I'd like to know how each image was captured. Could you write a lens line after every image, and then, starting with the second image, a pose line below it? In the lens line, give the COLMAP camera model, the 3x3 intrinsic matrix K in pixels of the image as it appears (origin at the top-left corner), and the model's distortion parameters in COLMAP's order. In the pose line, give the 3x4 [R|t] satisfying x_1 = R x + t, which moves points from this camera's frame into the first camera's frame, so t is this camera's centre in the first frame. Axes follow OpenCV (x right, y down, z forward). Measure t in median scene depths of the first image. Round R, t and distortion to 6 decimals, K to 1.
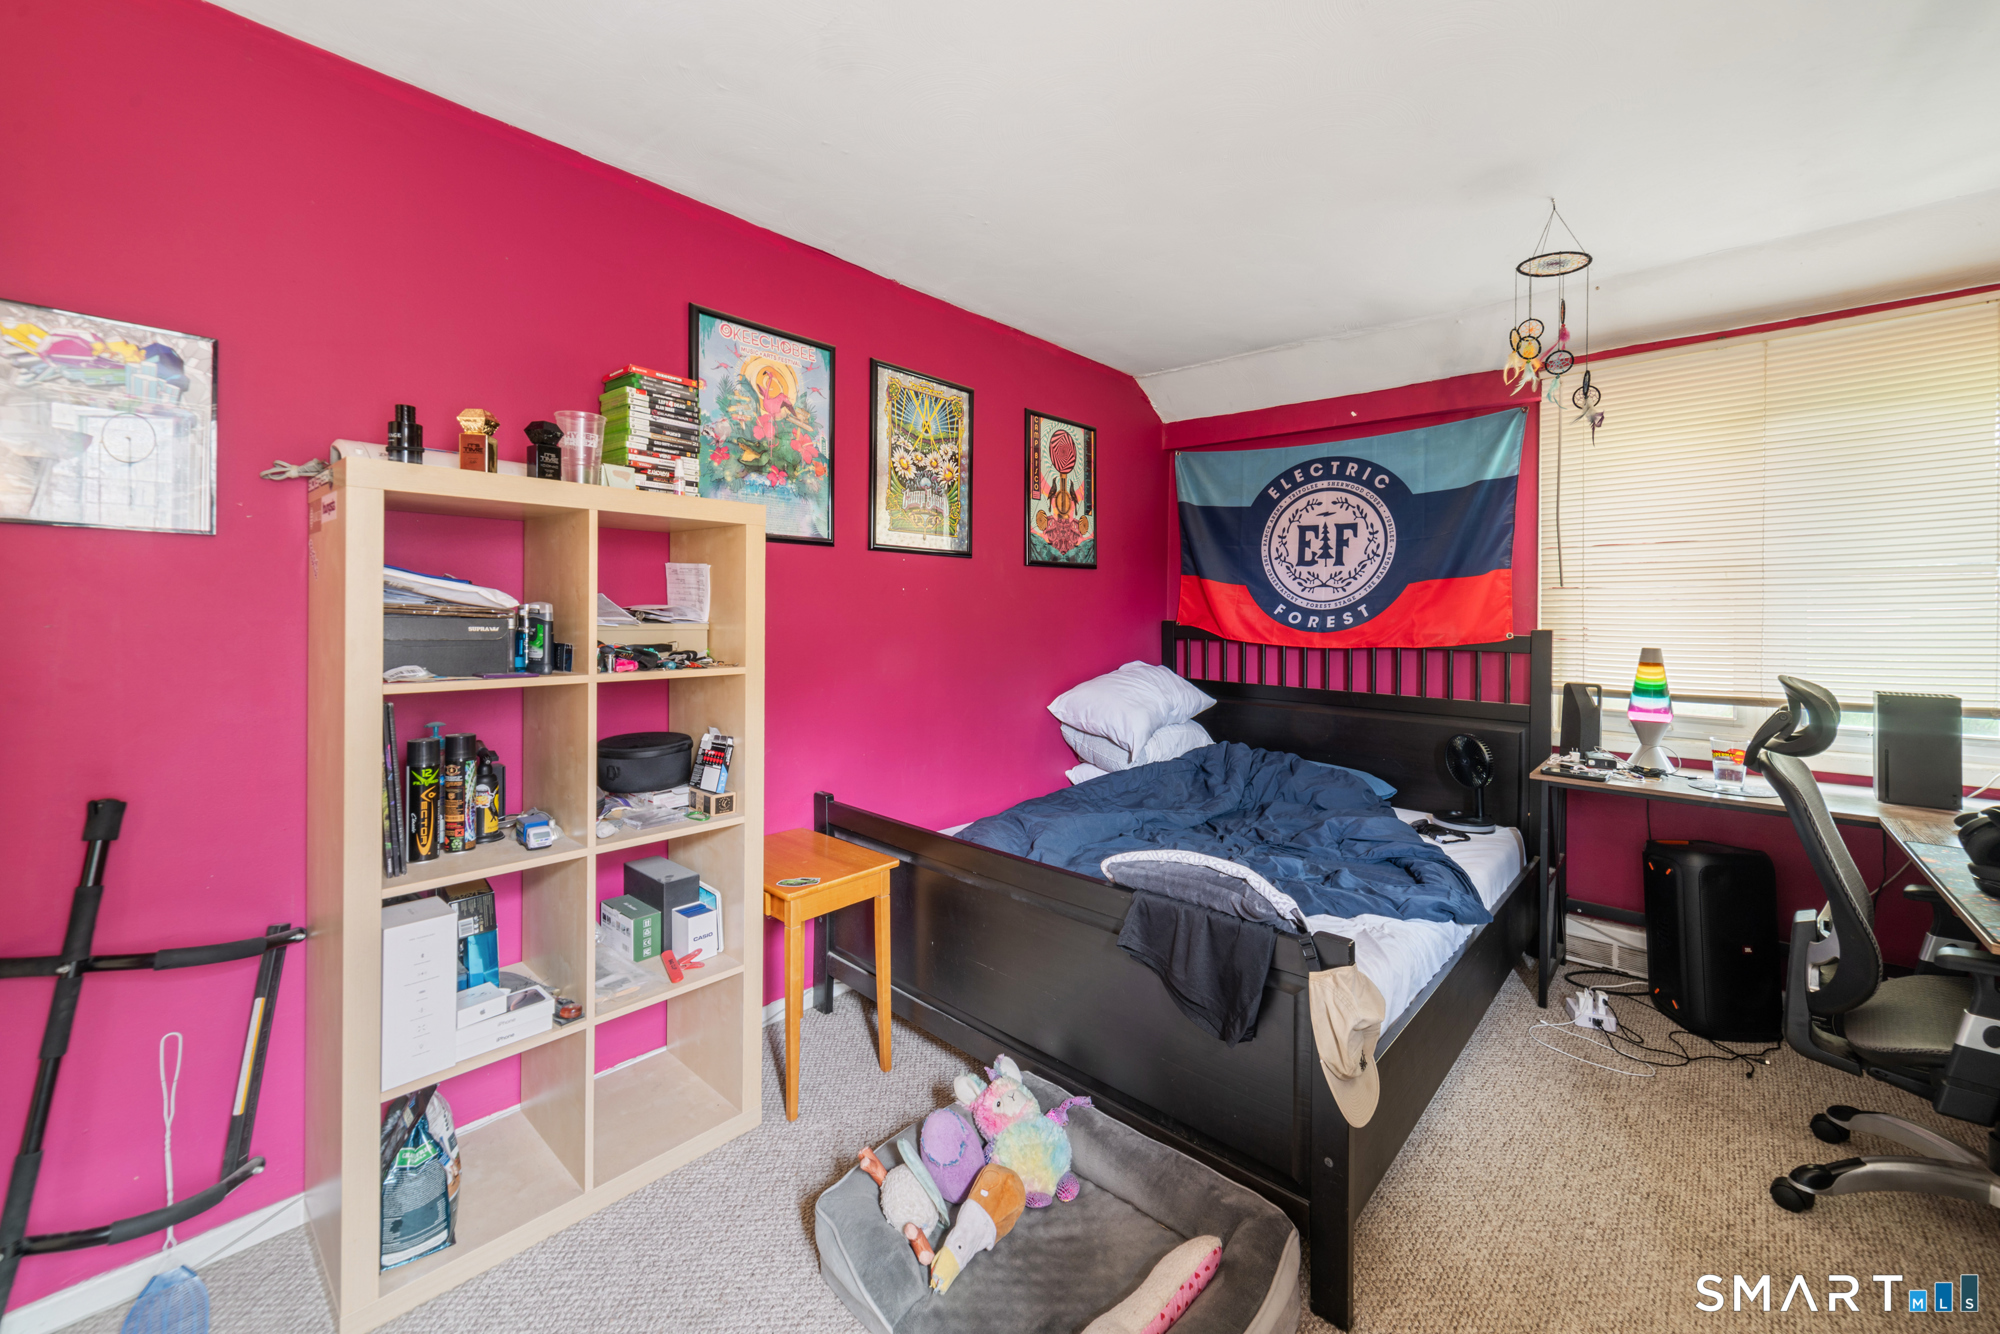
lens RADIAL K [[790.9, 0, 1003.6], [0, 790.9, 641.9], [0, 0, 1]] dist [0.000314, 0.000154]
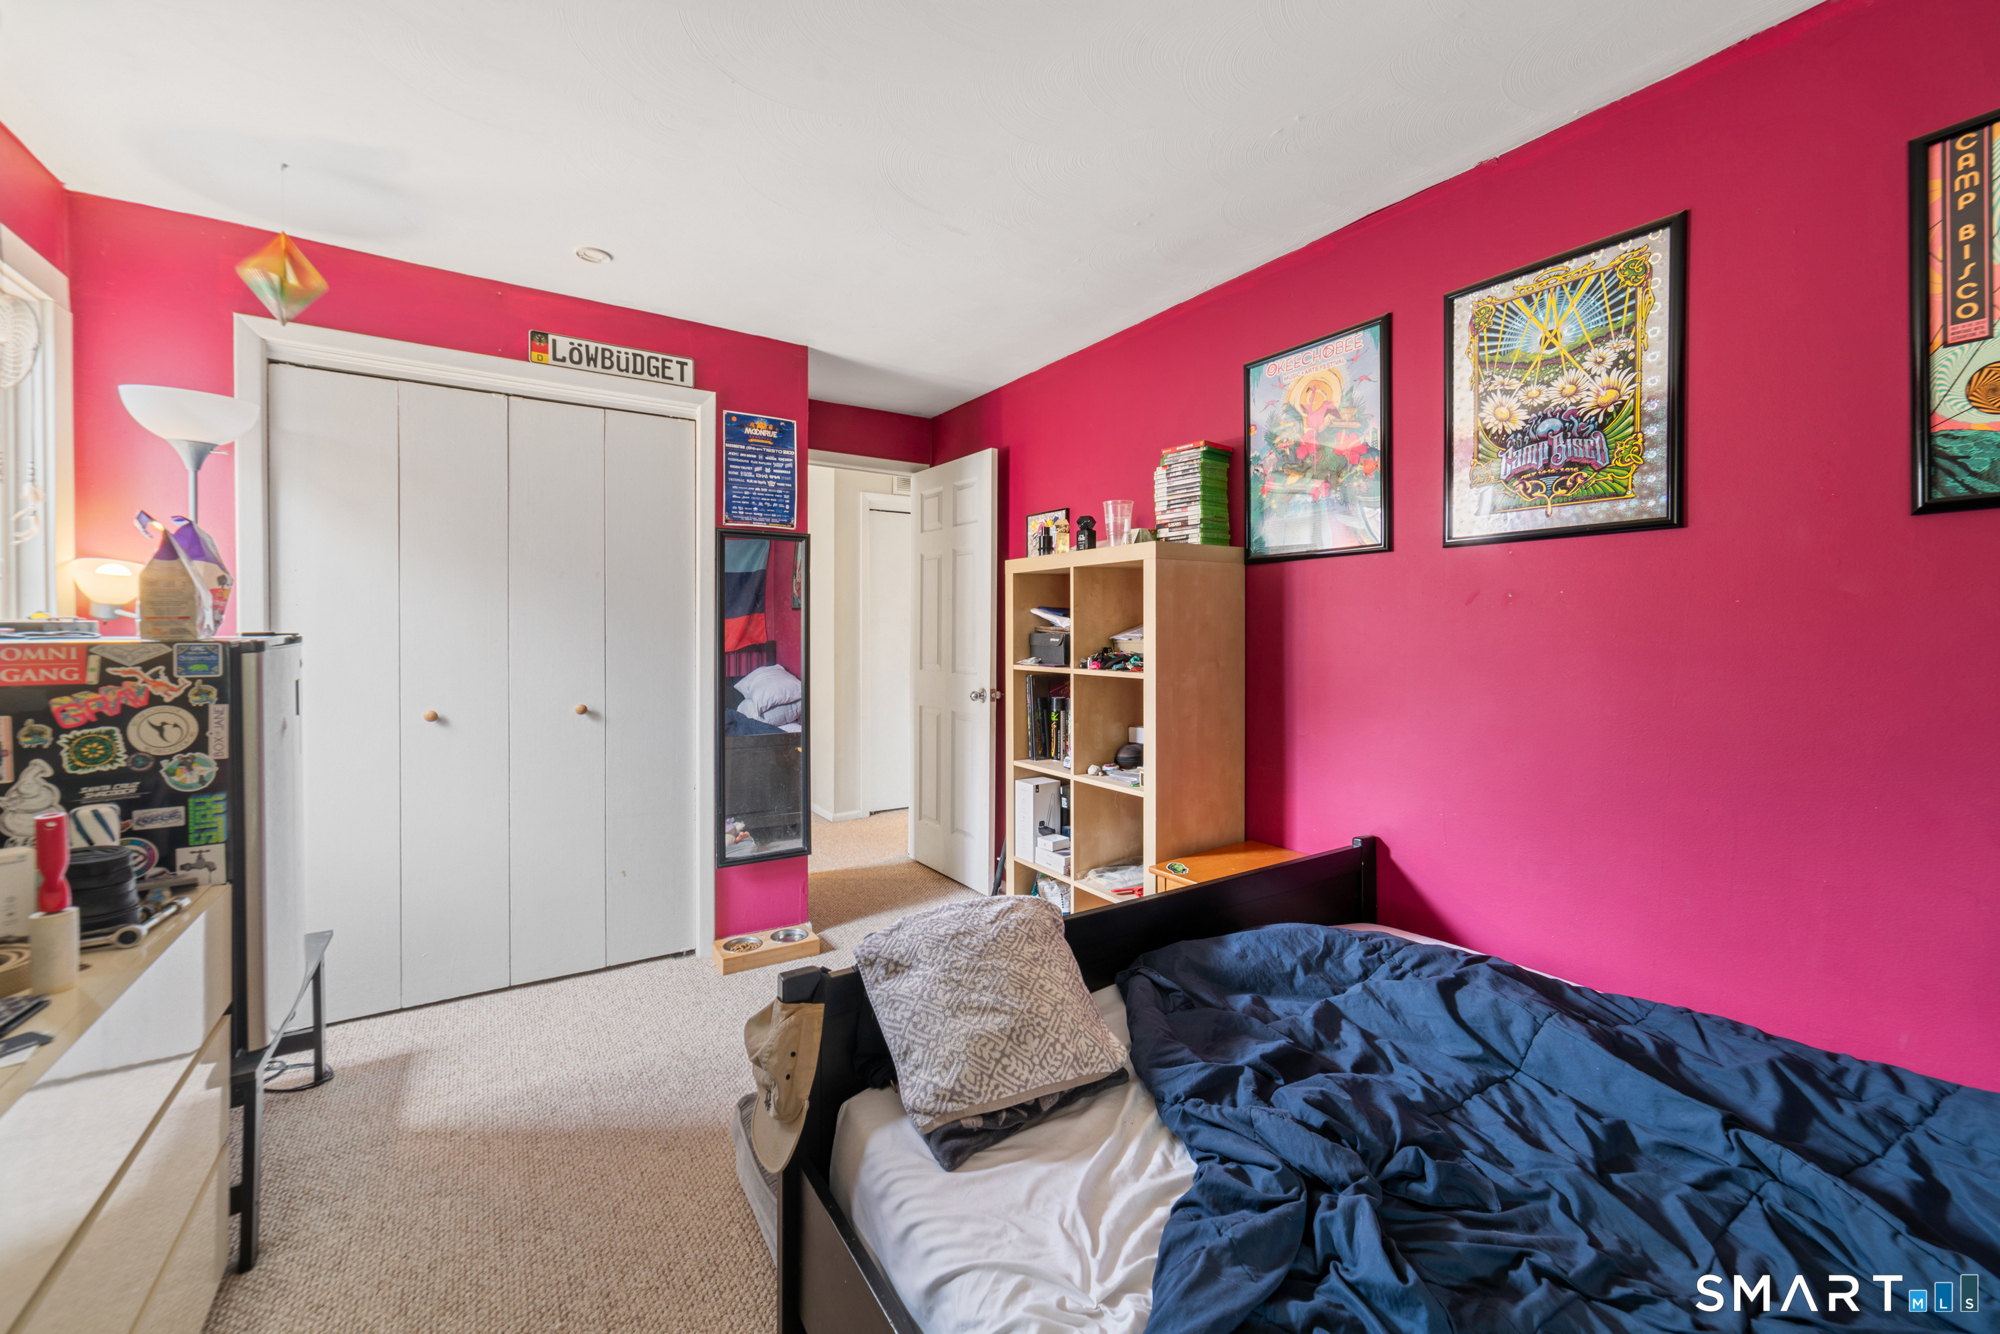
lens RADIAL K [[790.9, 0, 1003.6], [0, 790.9, 641.9], [0, 0, 1]] dist [0.000314, 0.000154]
pose [[-0.242082, 0.001922, -0.970254, 0.456227], [-0.043152, 0.998987, 0.012746, -0.012648], [0.969296, 0.044954, -0.241754, 0.537004]]
